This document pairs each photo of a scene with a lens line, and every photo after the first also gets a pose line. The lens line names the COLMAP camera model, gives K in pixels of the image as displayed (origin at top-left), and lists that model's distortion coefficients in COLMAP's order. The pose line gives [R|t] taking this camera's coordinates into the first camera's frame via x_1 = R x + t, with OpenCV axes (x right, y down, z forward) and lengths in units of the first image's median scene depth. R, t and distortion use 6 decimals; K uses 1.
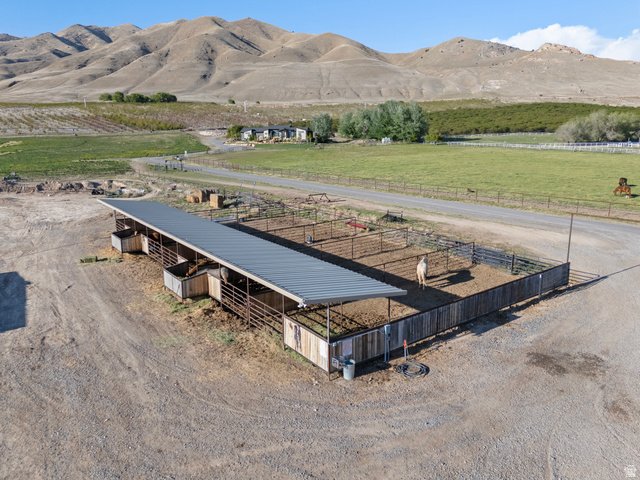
lens RADIAL K [[469.1, 0, 317.5], [0, 469.1, 239.3], [0, 0, 1]] dist [0.067588, -0.058896]
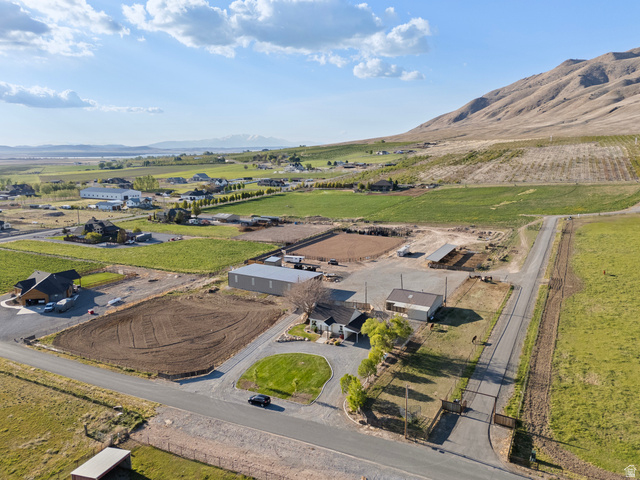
lens RADIAL K [[469.1, 0, 317.5], [0, 469.1, 239.3], [0, 0, 1]] dist [0.067588, -0.058896]
pose [[0.414882, 0.167075, -0.894404, 0.128568], [-0.170229, 0.979892, 0.104081, -0.015355], [0.893809, 0.109072, 0.434981, -0.090995]]
